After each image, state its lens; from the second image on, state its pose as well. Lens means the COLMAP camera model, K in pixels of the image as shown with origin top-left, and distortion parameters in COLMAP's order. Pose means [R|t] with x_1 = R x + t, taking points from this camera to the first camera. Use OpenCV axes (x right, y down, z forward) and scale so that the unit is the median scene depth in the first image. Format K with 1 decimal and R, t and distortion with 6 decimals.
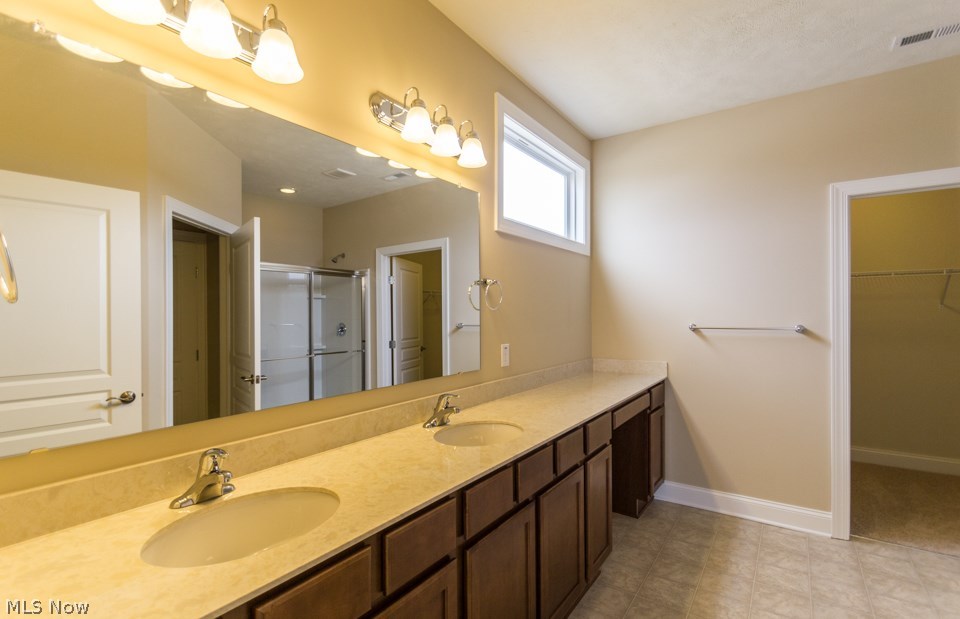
lens RADIAL K [[443.5, 0, 468.8], [0, 443.5, 311.7], [0, 0, 1]] dist [0.005544, -0.000788]
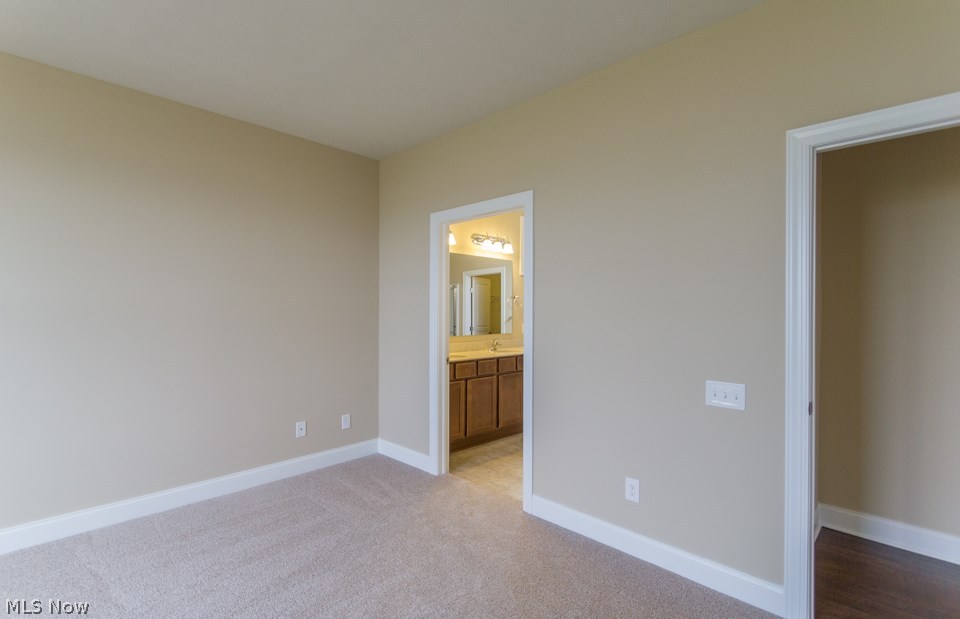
lens RADIAL K [[443.5, 0, 468.8], [0, 443.5, 311.7], [0, 0, 1]] dist [0.005544, -0.000788]
pose [[0.987513, 0.008847, -0.157287, 0.168890], [-0.007923, 0.999947, 0.006501, -0.000542], [0.157336, -0.005174, 0.987532, -1.405881]]
